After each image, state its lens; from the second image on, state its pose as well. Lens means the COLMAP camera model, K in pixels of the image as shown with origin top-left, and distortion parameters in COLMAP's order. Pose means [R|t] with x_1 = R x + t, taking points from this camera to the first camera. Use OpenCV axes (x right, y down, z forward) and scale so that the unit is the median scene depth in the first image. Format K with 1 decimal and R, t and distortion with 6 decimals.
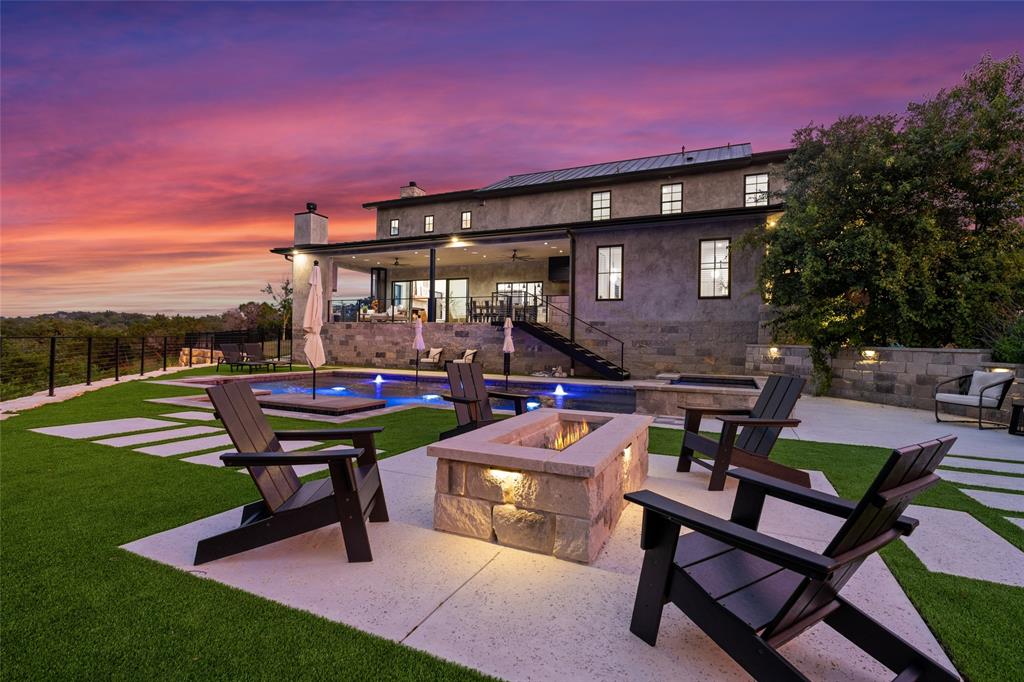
lens RADIAL K [[482.3, 0, 509.2], [0, 482.3, 338.4], [0, 0, 1]] dist [-0.000096, -0.000243]
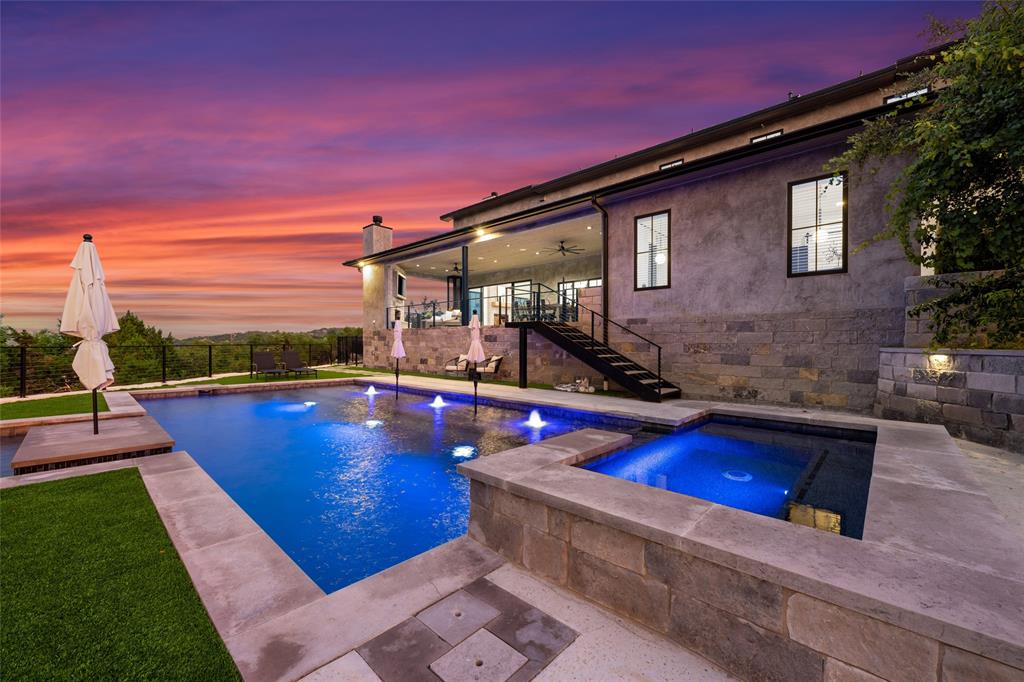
lens RADIAL K [[403.7, 0, 513.3], [0, 403.7, 345.5], [0, 0, 1]] dist [0.001011, -0.000027]
pose [[0.950517, -0.010723, -0.310488, 0.201742], [0.012706, 0.999910, 0.004365, 0.001432], [0.310413, -0.008094, 0.950567, 0.361162]]
